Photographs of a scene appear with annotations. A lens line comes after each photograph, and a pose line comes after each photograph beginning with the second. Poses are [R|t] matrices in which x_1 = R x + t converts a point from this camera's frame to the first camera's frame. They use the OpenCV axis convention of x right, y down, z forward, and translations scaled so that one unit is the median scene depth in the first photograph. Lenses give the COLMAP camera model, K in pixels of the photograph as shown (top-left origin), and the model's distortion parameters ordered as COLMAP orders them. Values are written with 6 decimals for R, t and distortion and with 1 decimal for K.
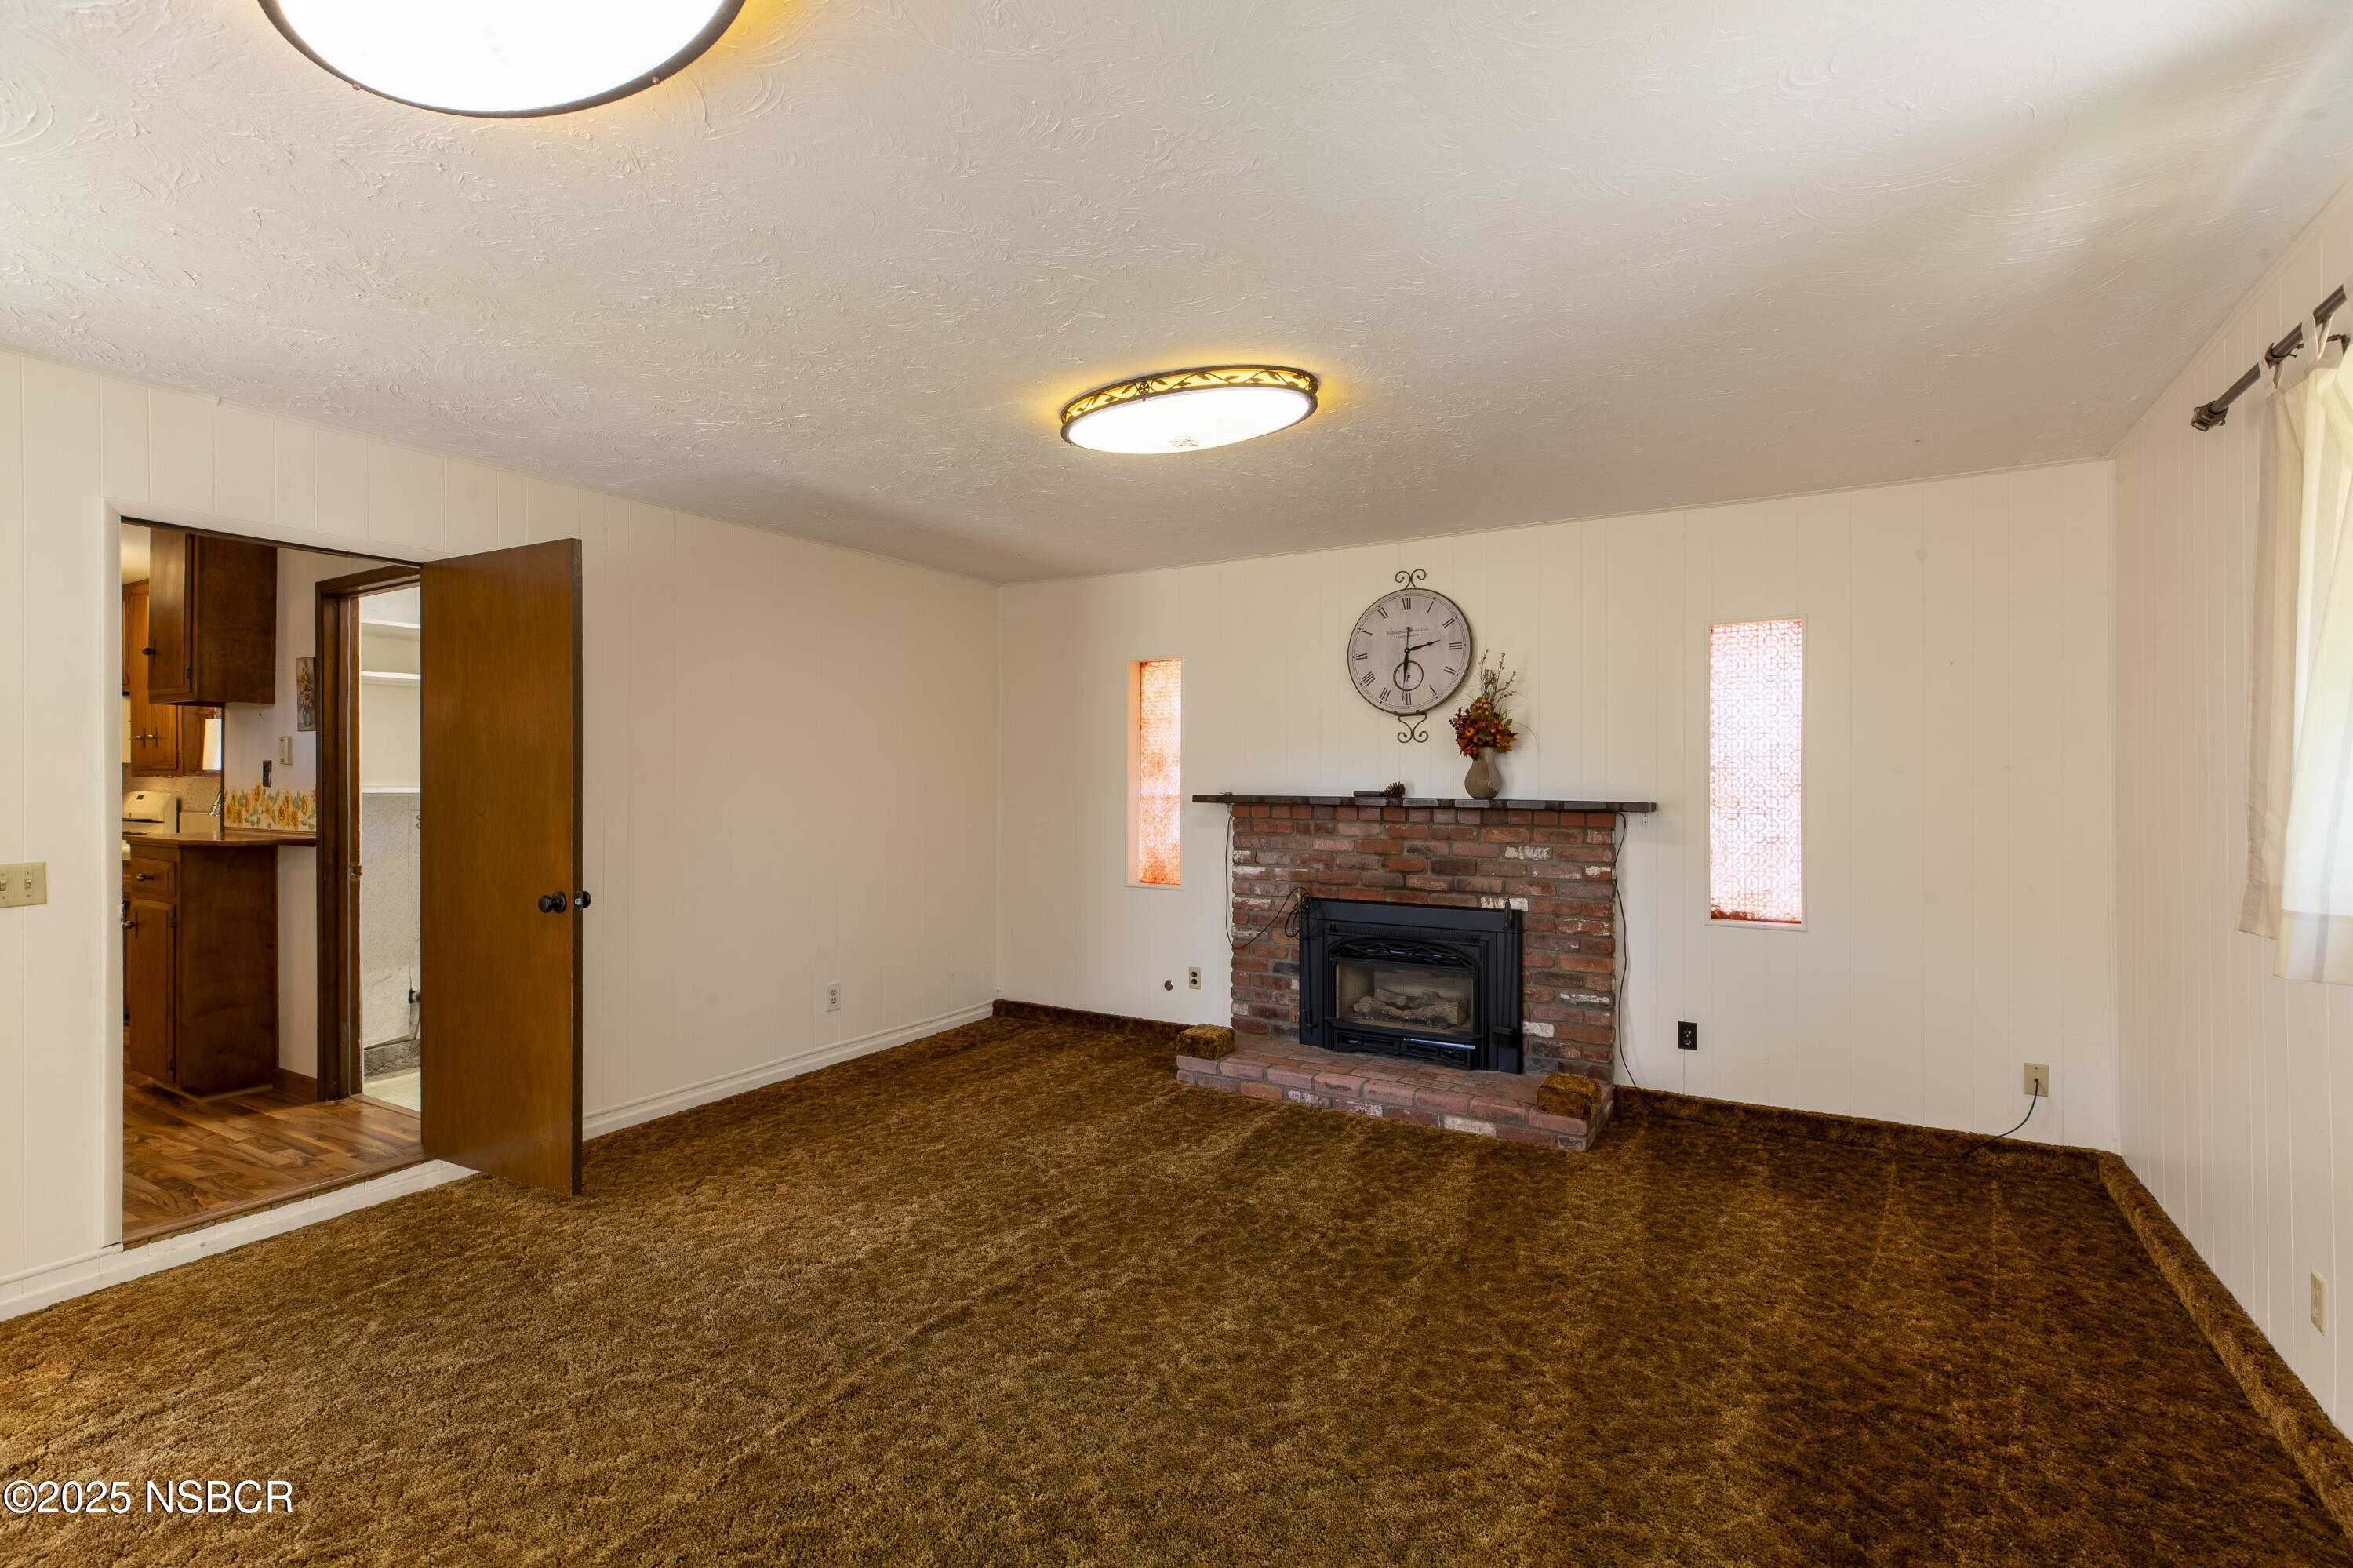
lens RADIAL K [[1102.4, 0, 1188.3], [0, 1102.4, 779.1], [0, 0, 1]] dist [0.006001, -0.000557]
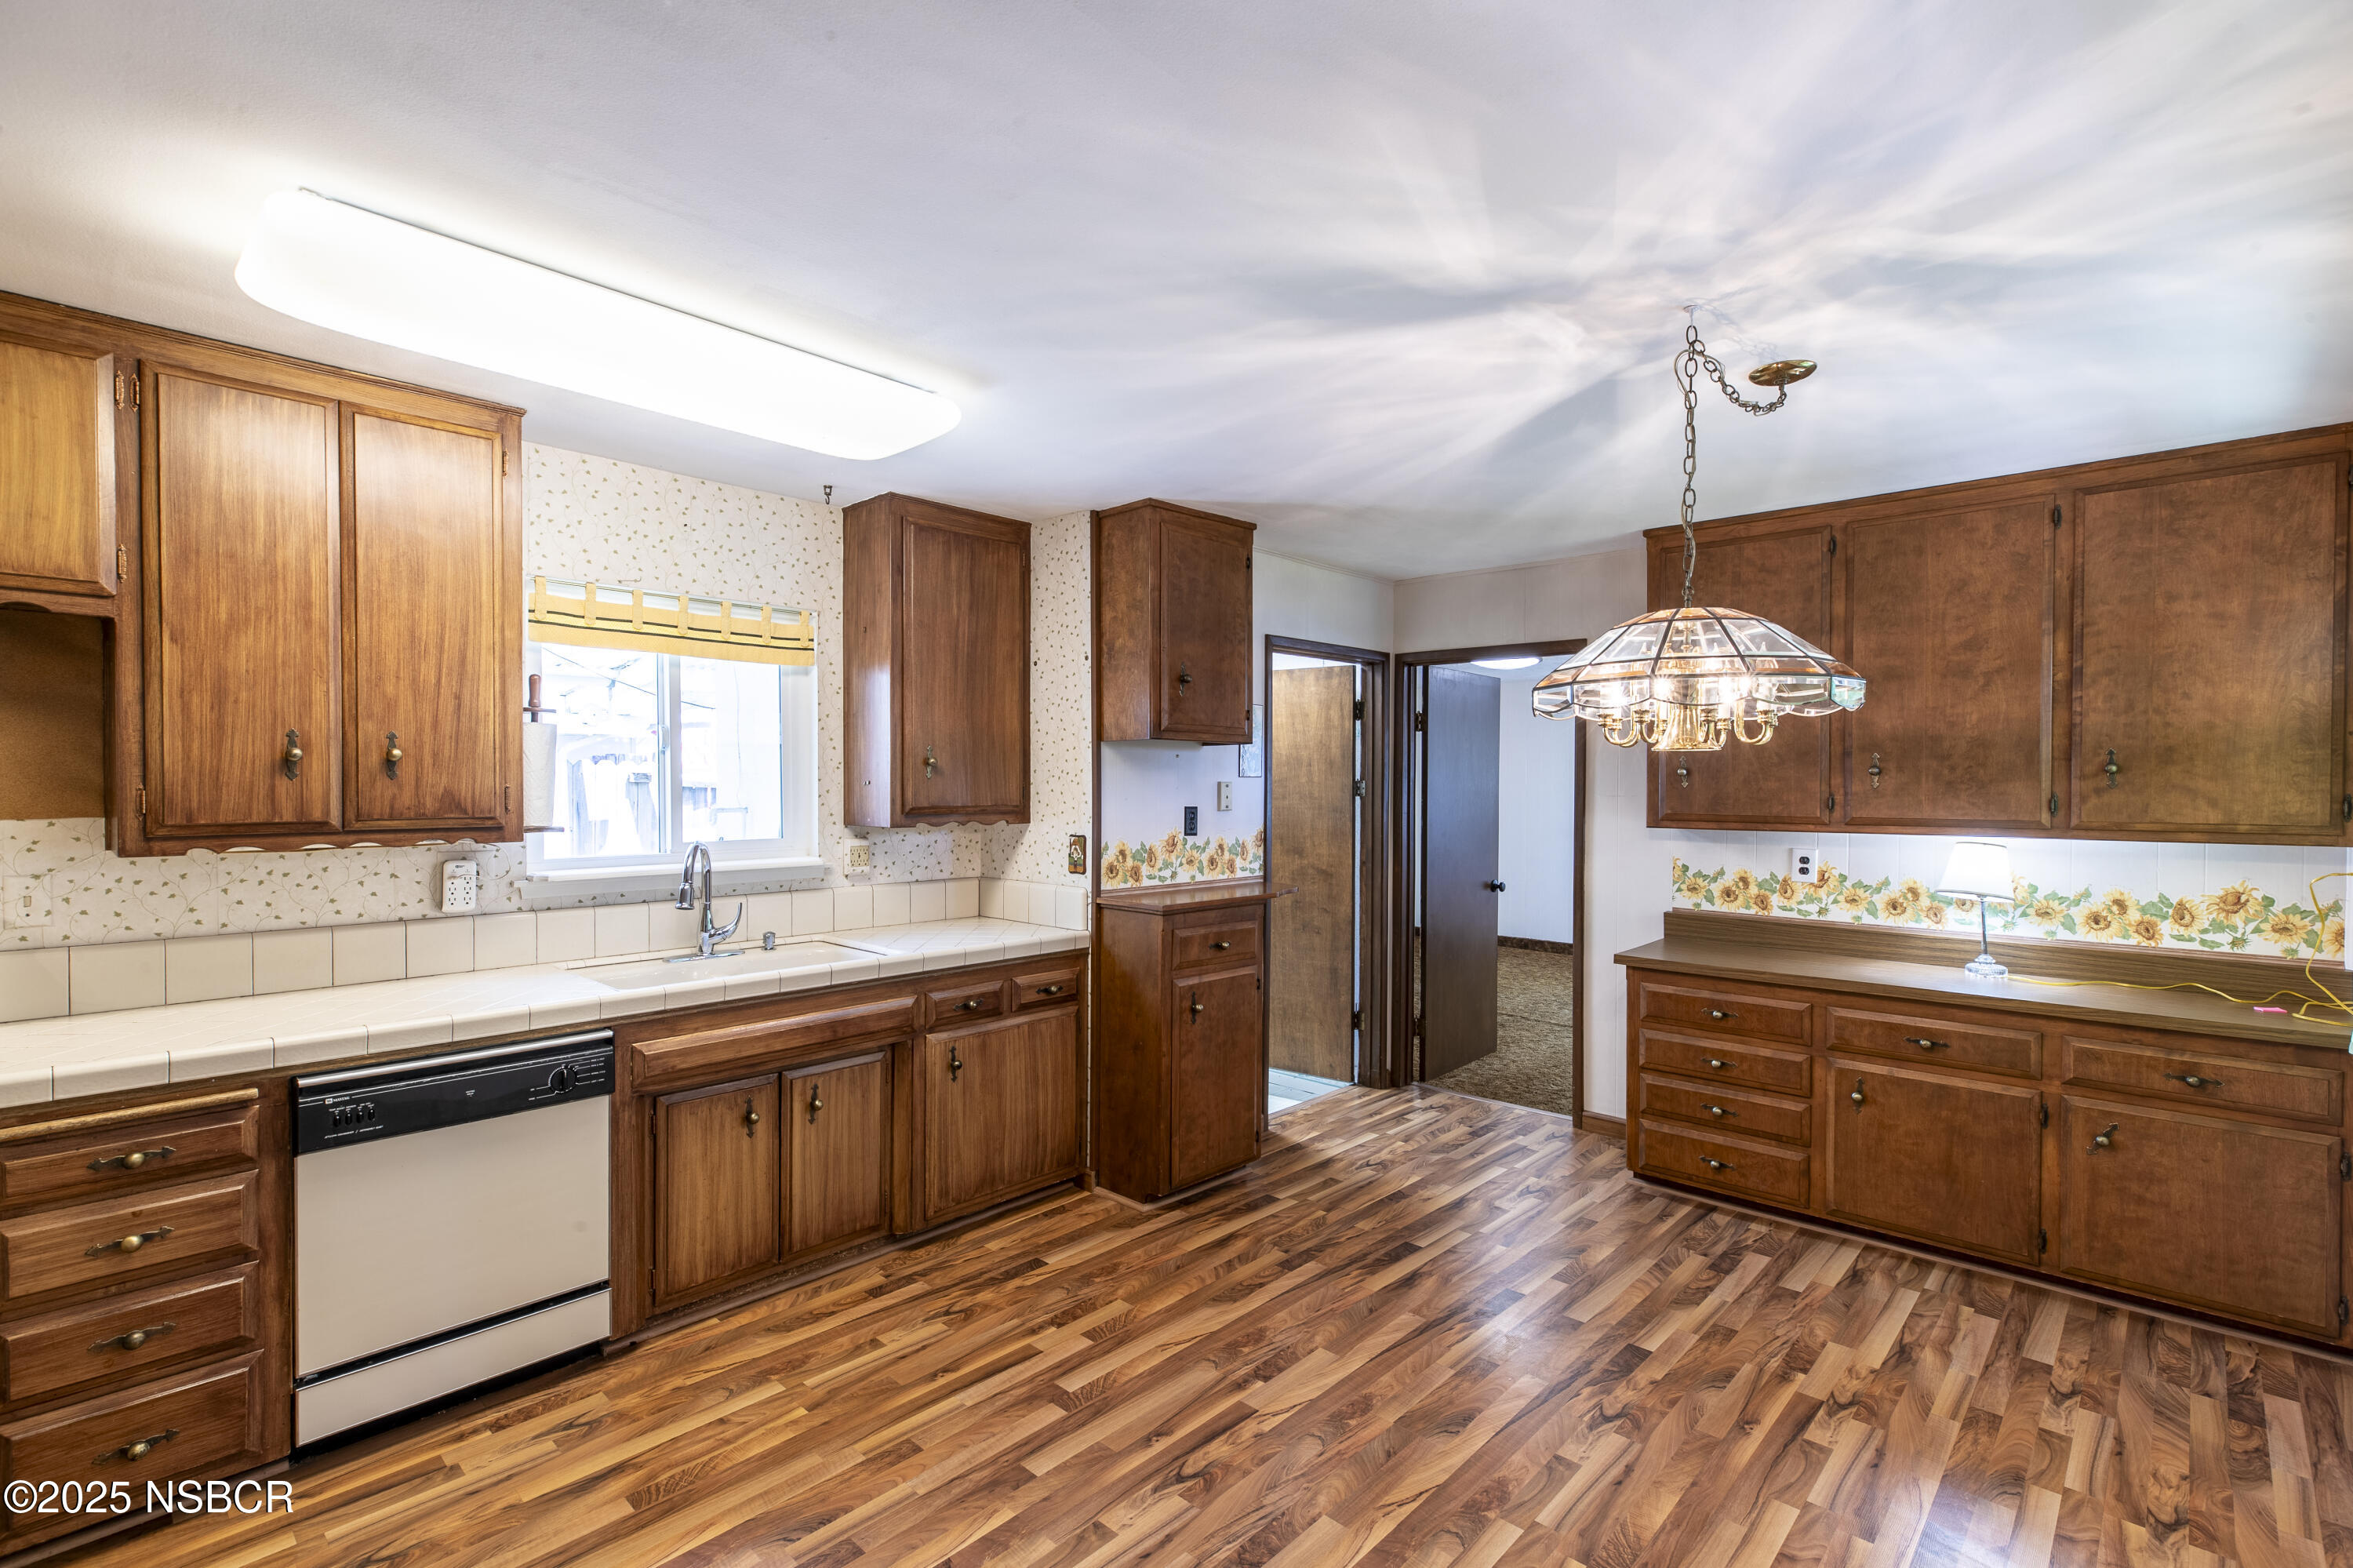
lens RADIAL K [[1023.2, 0, 1166.1], [0, 1023.2, 786.1], [0, 0, 1]] dist [-0.000975, 0.000961]
pose [[0.220659, -0.002612, 0.975347, -1.681682], [0.000568, 0.999997, 0.002549, -0.036594], [-0.975351, -0.000009, 0.220660, 0.845426]]
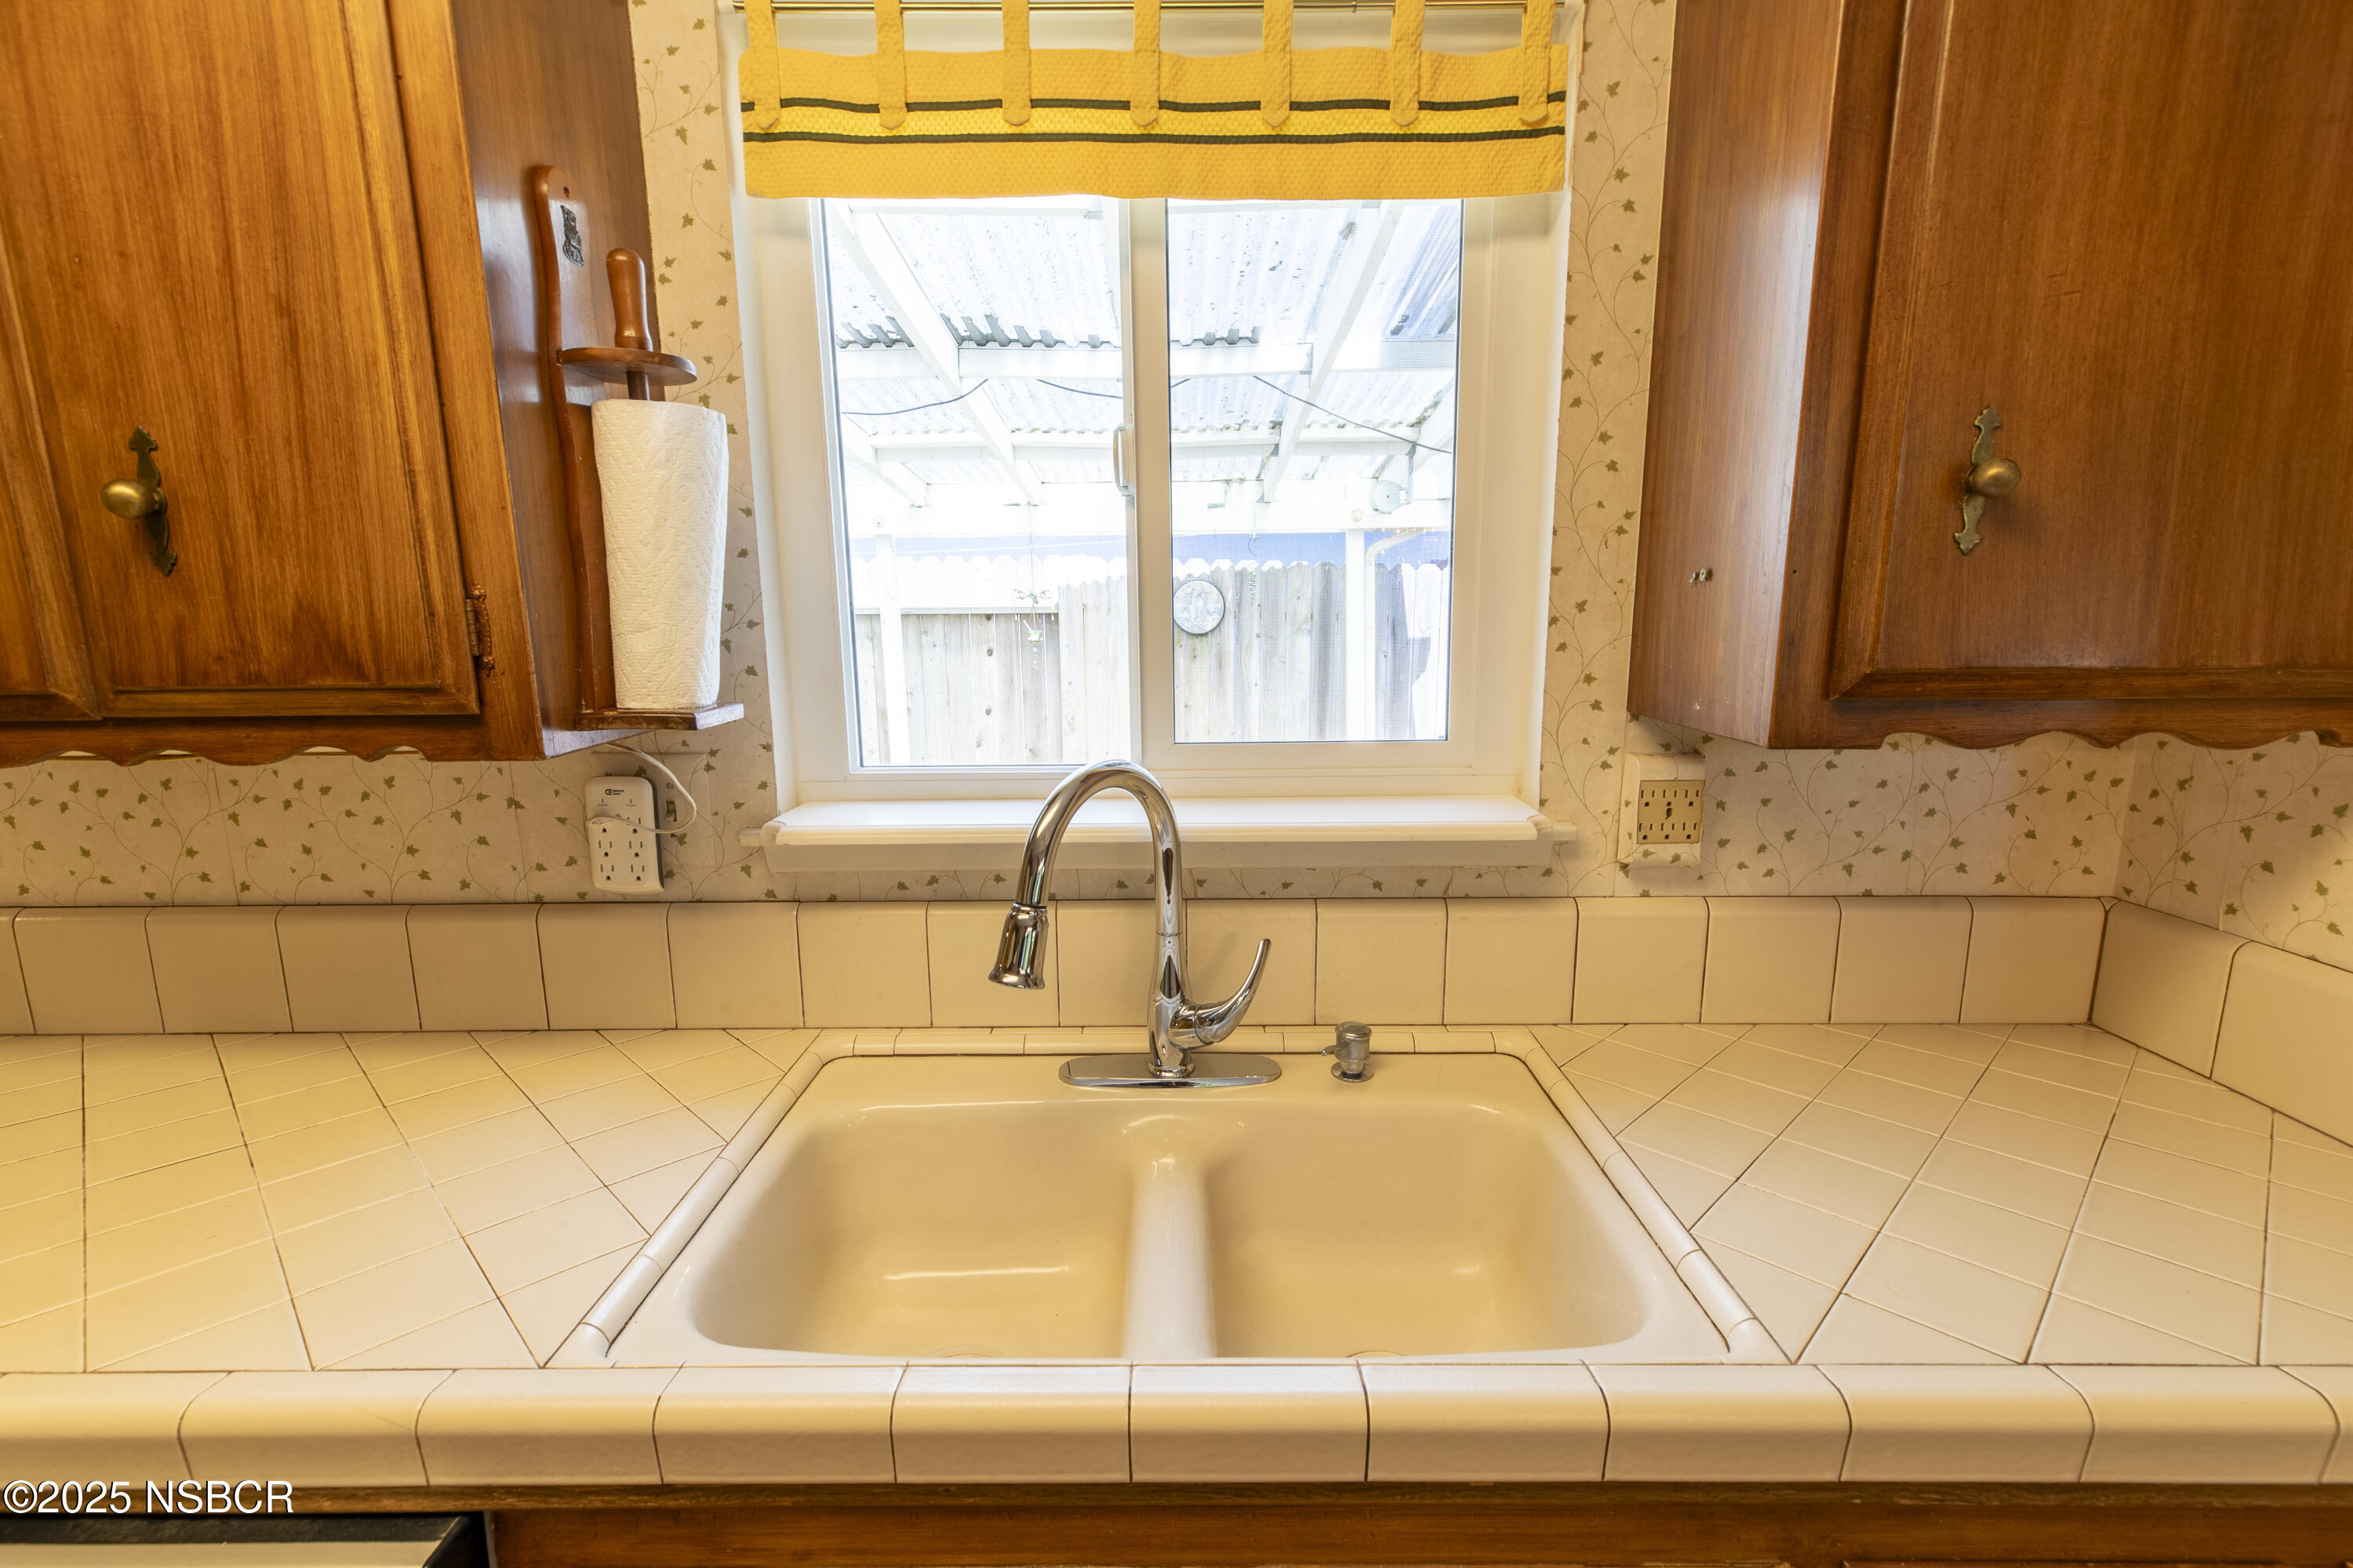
lens RADIAL K [[1102.4, 0, 1182.5], [0, 1102.4, 827.0], [0, 0, 1]] dist [0.006001, -0.000557]
pose [[0.858241, -0.109365, 0.501459, -1.203768], [0.007761, 0.979687, 0.200380, -0.032955], [-0.513188, -0.168083, 0.841657, 1.082069]]
